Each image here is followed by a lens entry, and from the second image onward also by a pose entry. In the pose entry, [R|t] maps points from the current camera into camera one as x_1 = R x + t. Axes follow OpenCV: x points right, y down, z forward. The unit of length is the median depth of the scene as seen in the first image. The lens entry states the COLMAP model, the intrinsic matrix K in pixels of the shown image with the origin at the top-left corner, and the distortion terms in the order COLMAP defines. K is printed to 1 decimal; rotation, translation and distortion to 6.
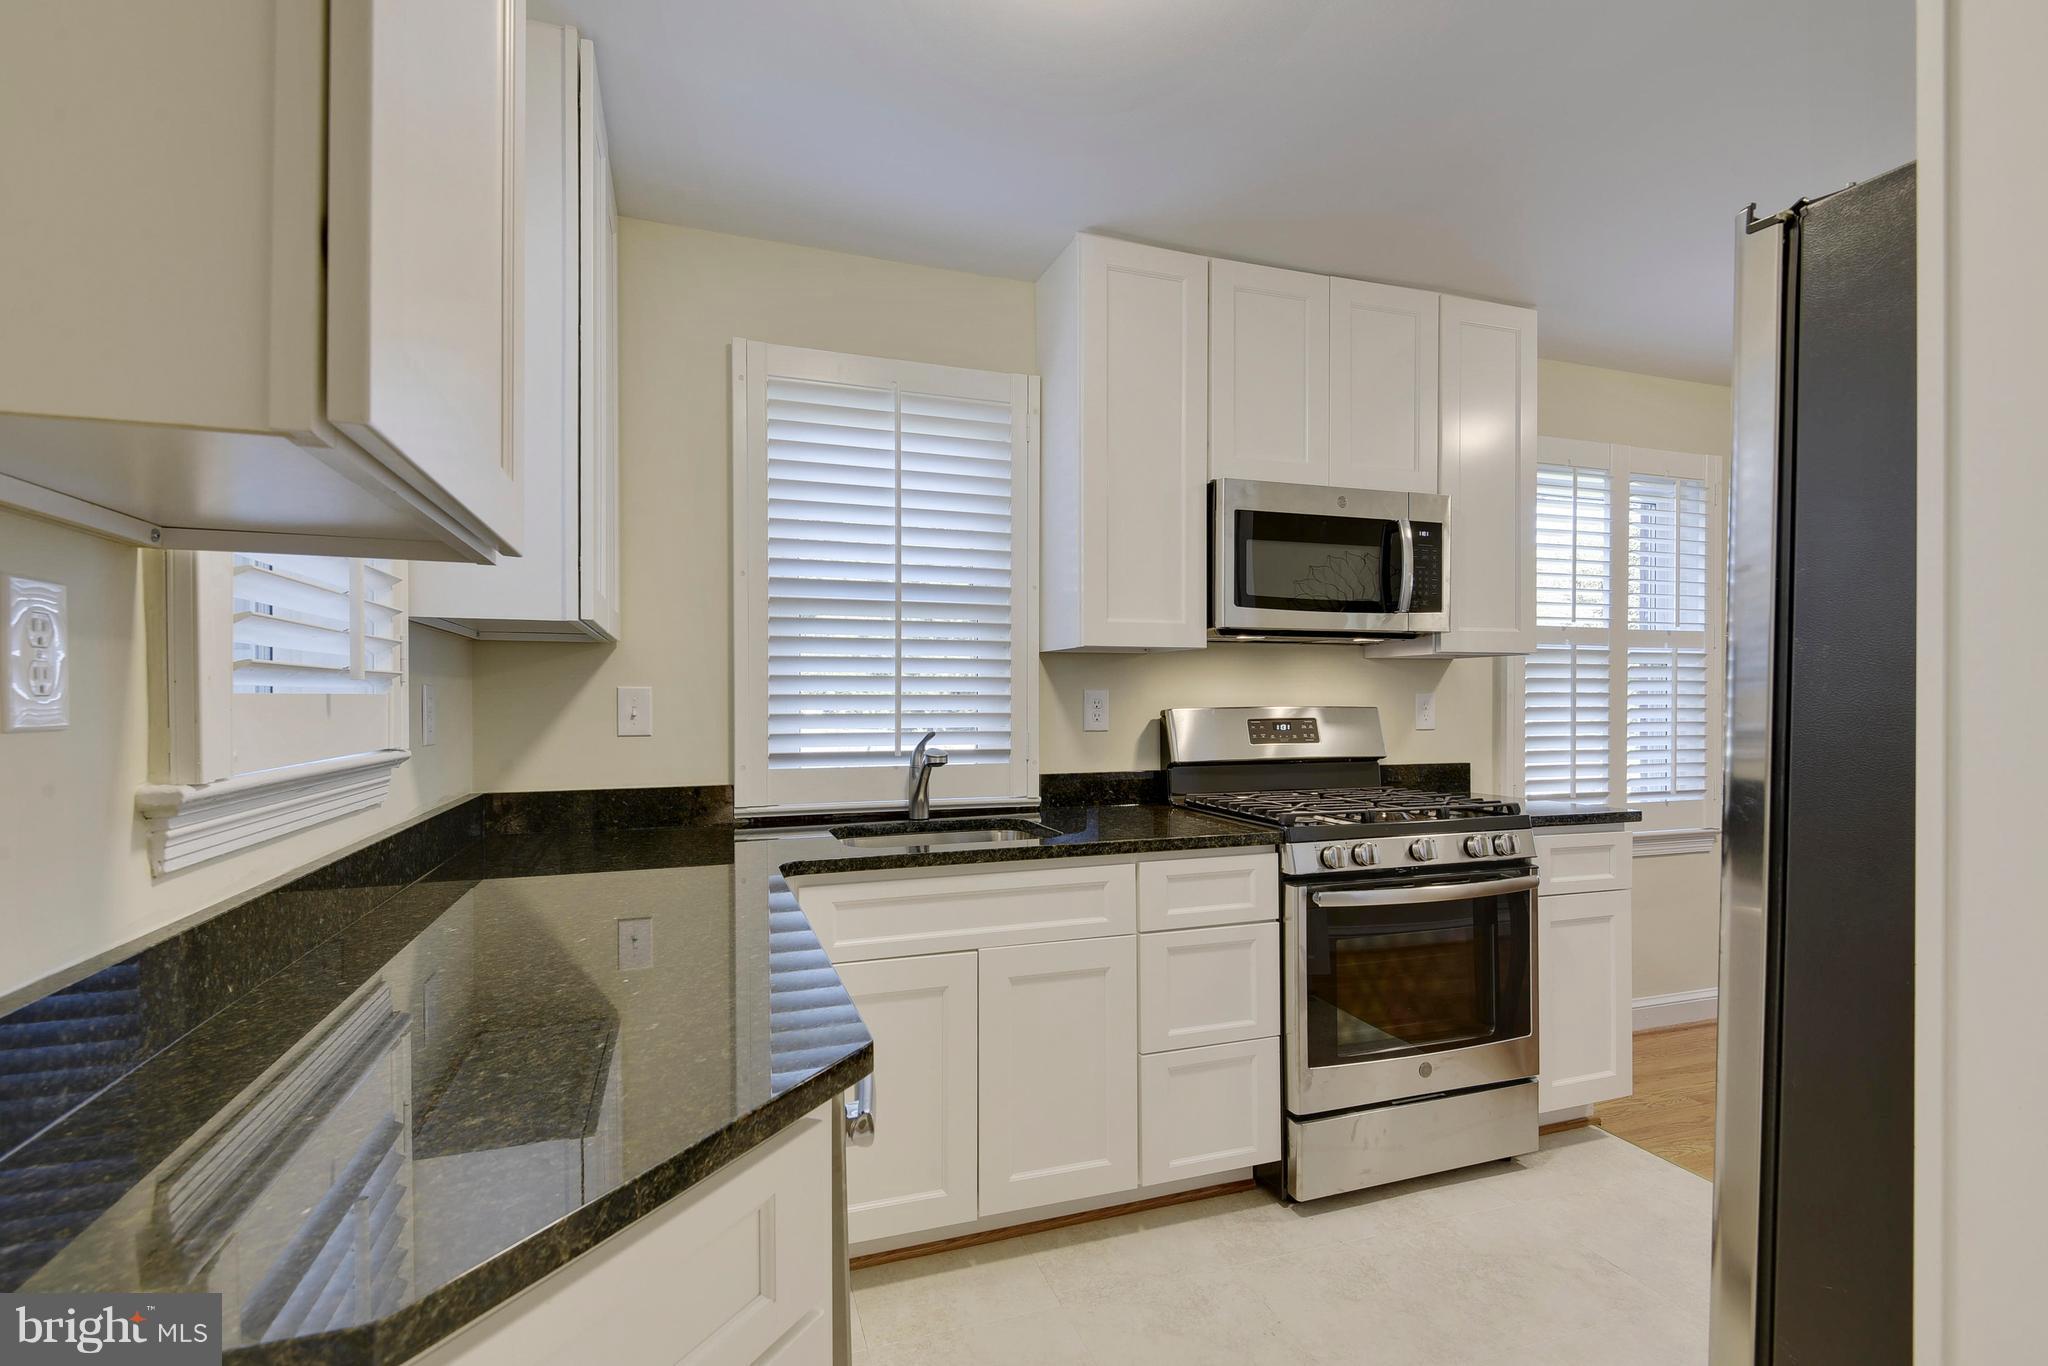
lens RADIAL K [[936.3, 0, 1014.3], [0, 936.3, 695.3], [0, 0, 1]] dist [0.005036, -0.001421]
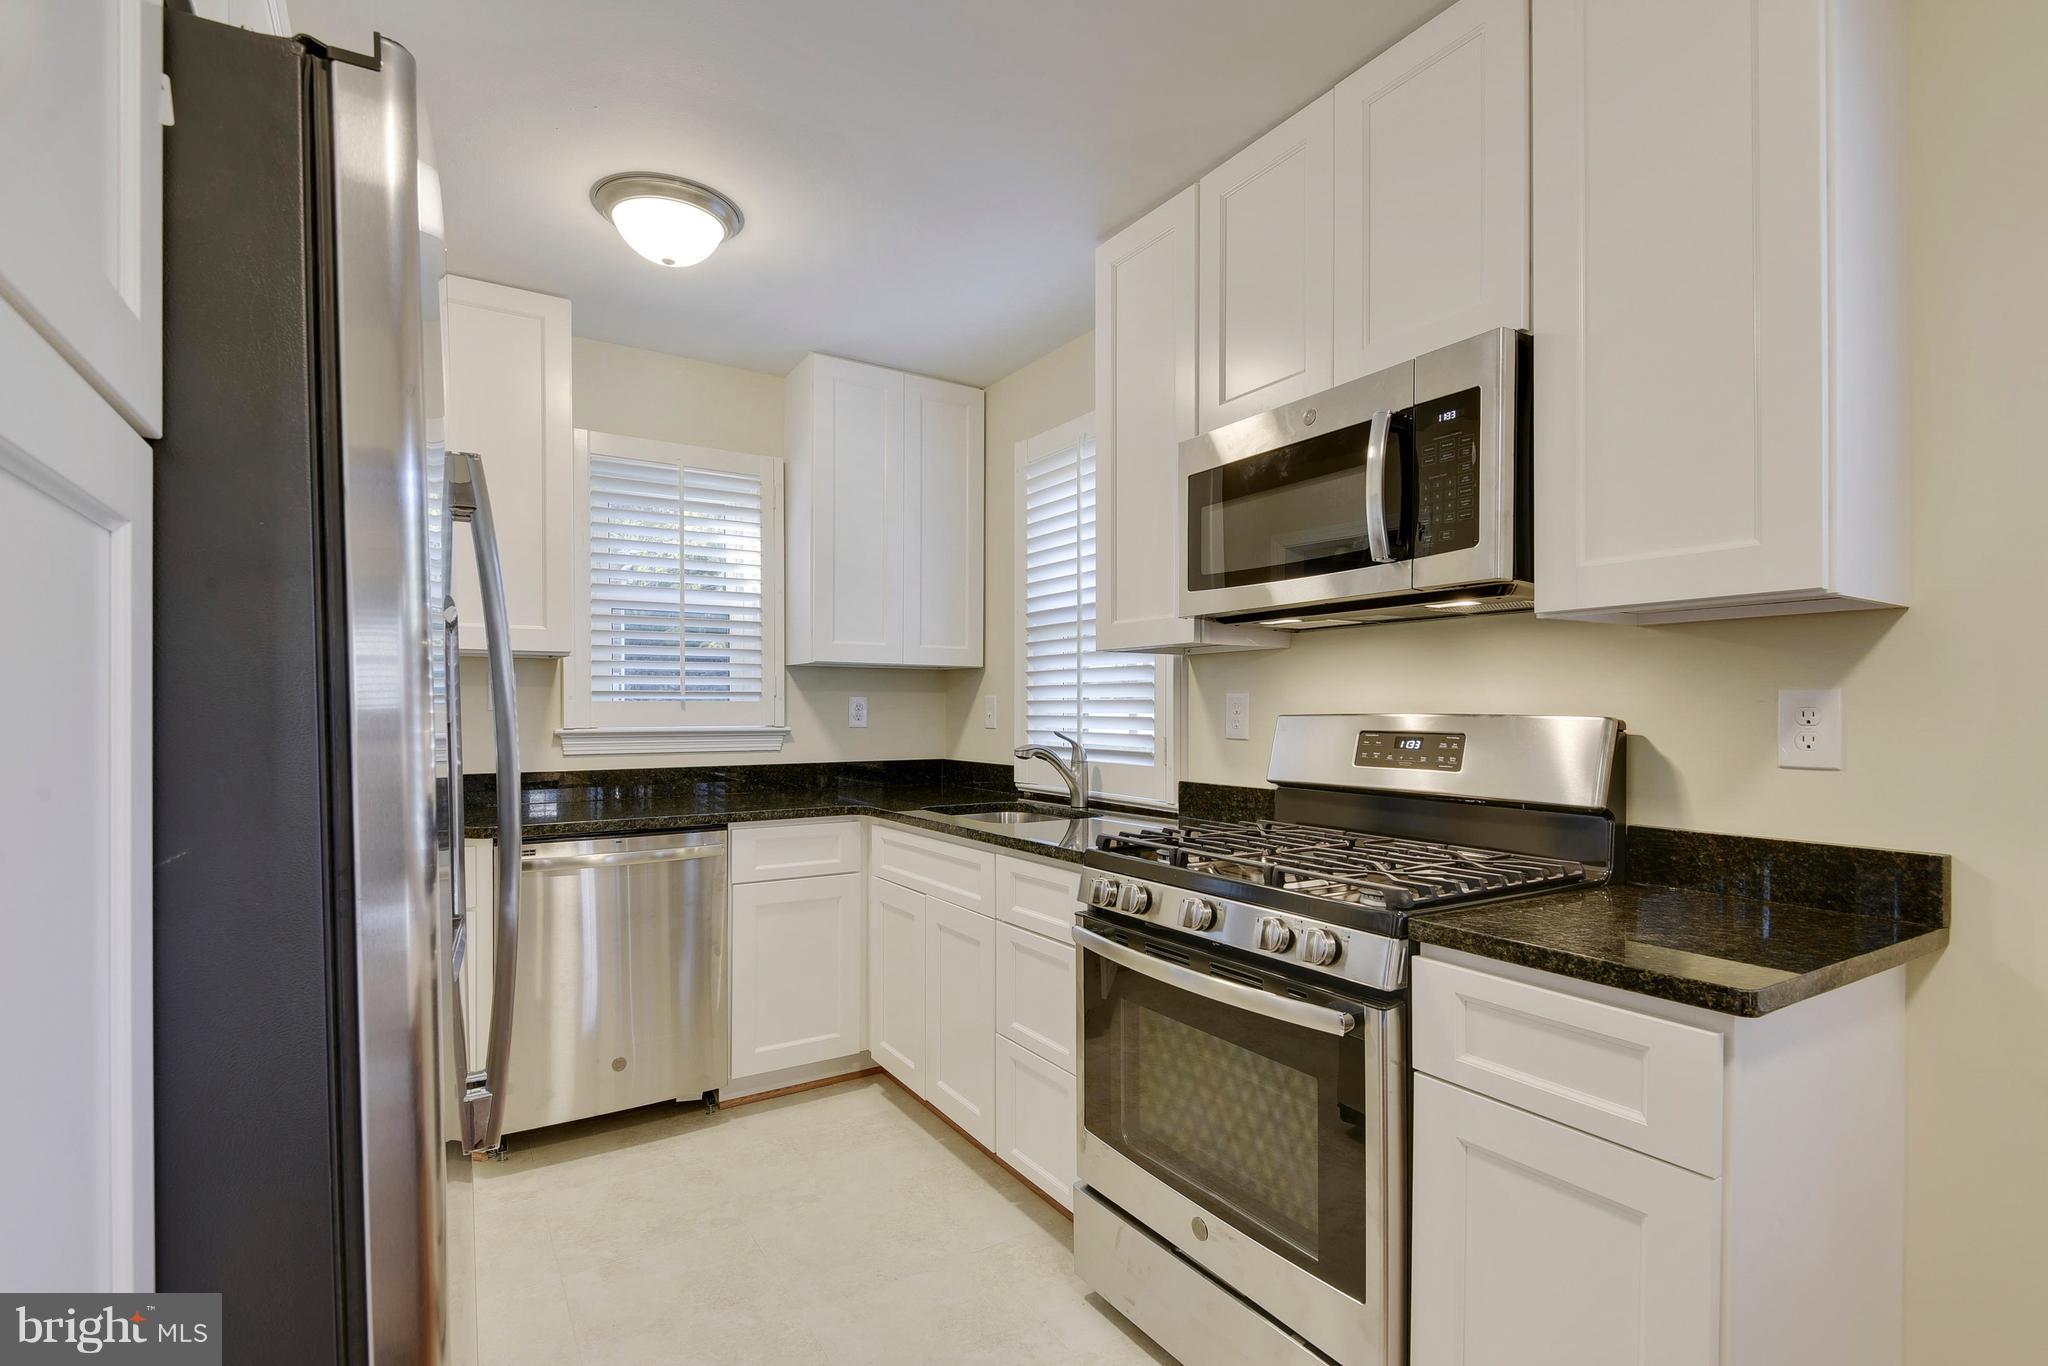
lens RADIAL K [[936.3, 0, 1011.3], [0, 936.3, 703.1], [0, 0, 1]] dist [0.005036, -0.001421]
pose [[0.231282, -0.003484, -0.972880, 0.938503], [-0.000120, 0.999993, -0.003609, 0.007332], [0.972887, 0.000951, 0.231280, 0.605071]]
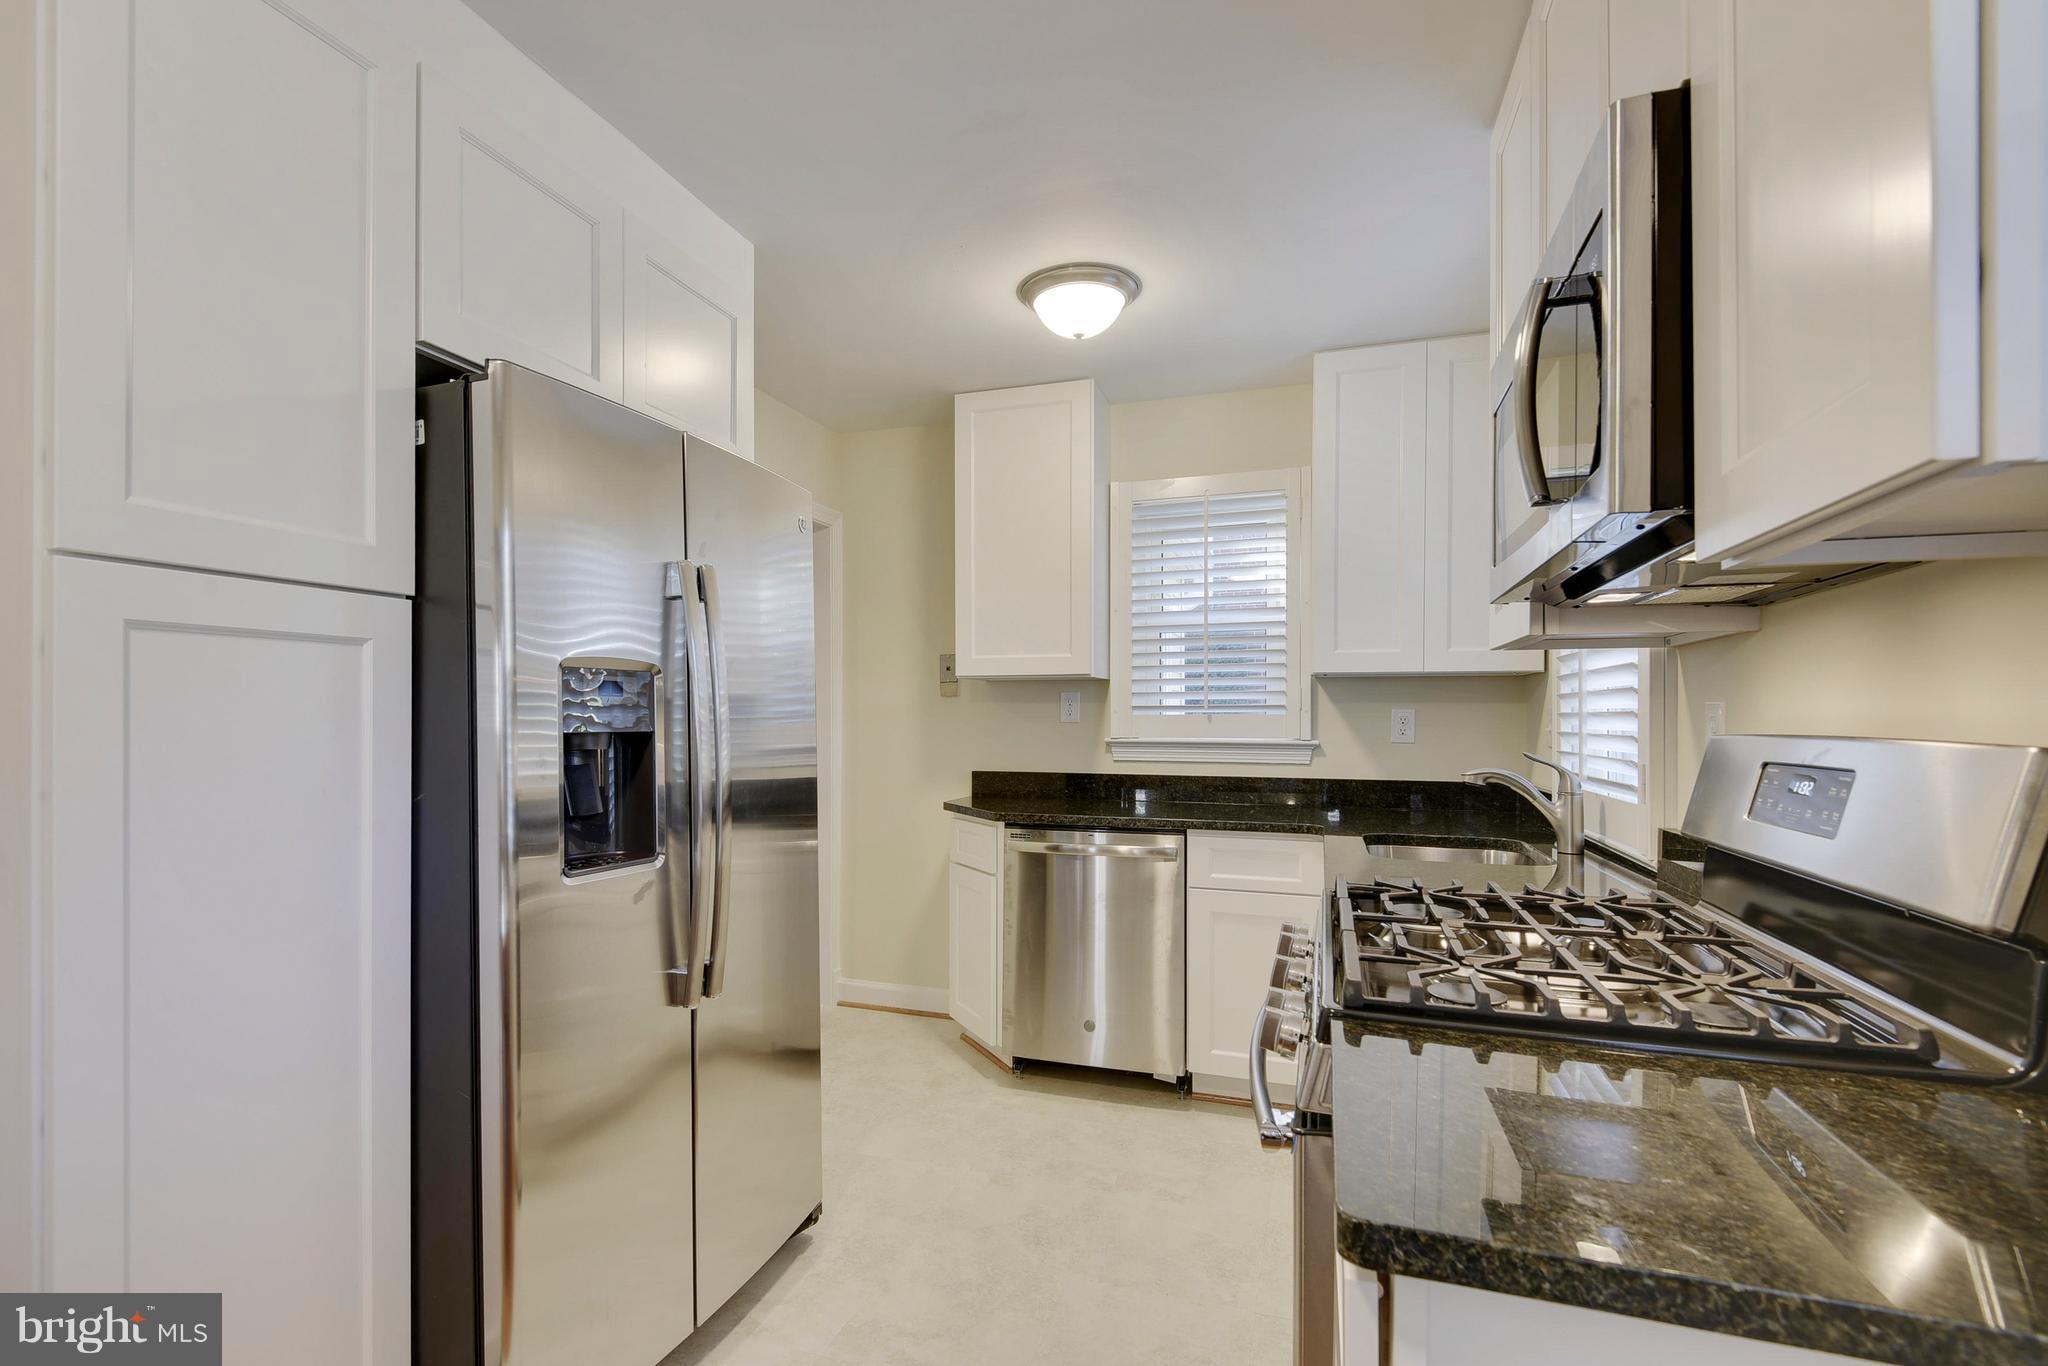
lens RADIAL K [[936.3, 0, 1026.8], [0, 936.3, 709.0], [0, 0, 1]] dist [0.005036, -0.001421]
pose [[-0.588356, -0.007449, -0.808568, 0.863762], [0.000092, 0.999957, -0.009280, 0.004892], [0.808602, -0.005534, -0.588330, 1.033757]]
